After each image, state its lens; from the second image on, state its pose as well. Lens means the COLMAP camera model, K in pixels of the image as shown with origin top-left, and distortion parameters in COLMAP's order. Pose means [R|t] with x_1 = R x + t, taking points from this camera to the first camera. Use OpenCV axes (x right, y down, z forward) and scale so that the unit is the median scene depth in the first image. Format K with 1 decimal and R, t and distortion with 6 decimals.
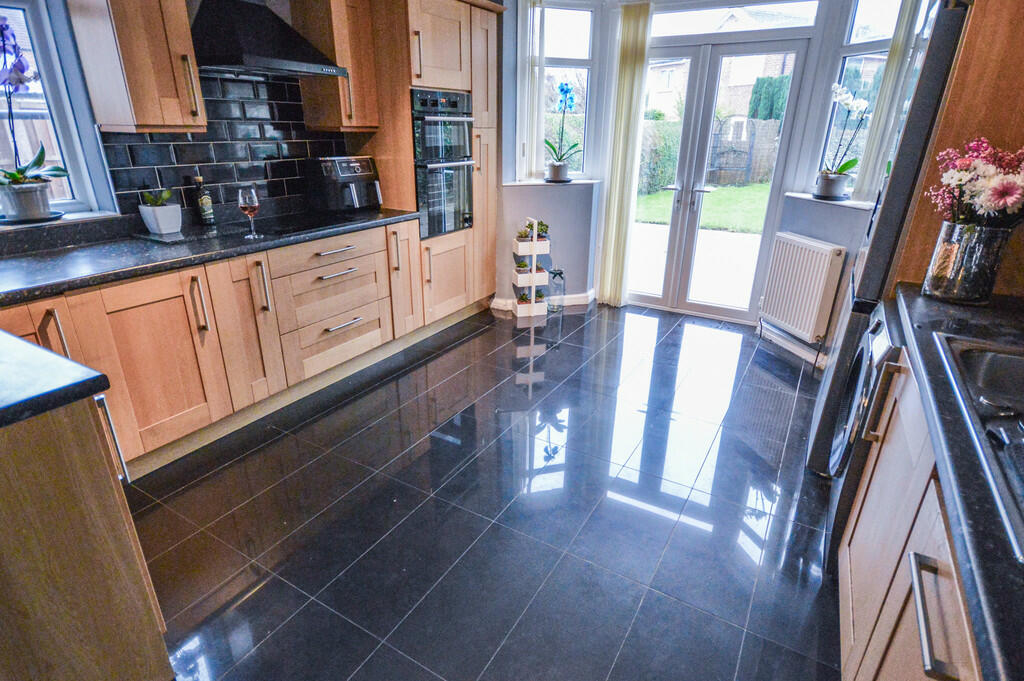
lens RADIAL K [[531.2, 0, 507.3], [0, 531.2, 348.4], [0, 0, 1]] dist [-0.000065, -0.000076]
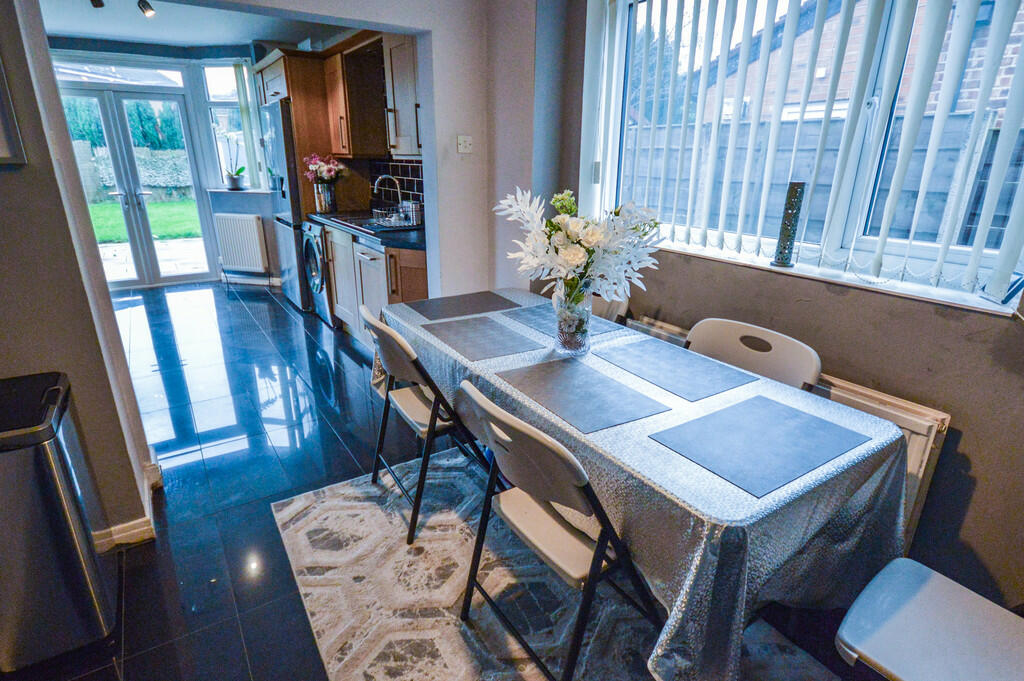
lens RADIAL K [[531.2, 0, 516.1], [0, 531.2, 342.0], [0, 0, 1]] dist [-0.000065, -0.000076]
pose [[0.425852, -0.309120, 0.850350, -0.545493], [0.344416, 0.924457, 0.163577, 0.175652], [-0.836677, 0.223214, 0.500147, -0.434900]]
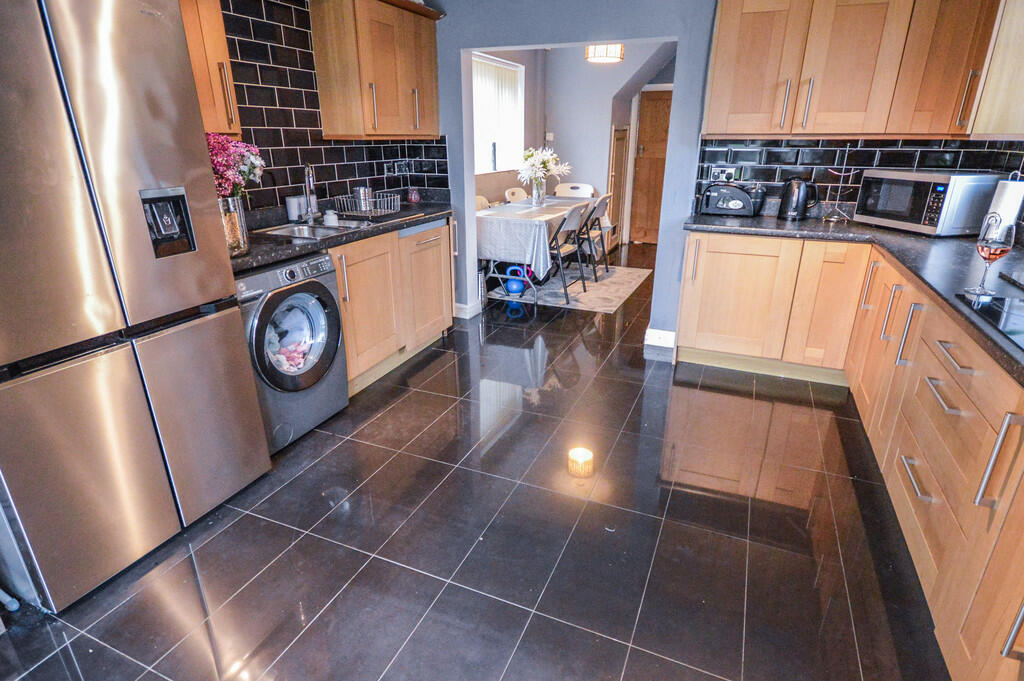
lens RADIAL K [[531.2, 0, 512.3], [0, 531.2, 337.3], [0, 0, 1]] dist [-0.000065, -0.000076]
pose [[-0.990443, 0.037876, -0.132621, 1.224495], [-0.062318, 0.734912, 0.675293, -1.233204], [0.123042, 0.677104, -0.725528, 3.116913]]
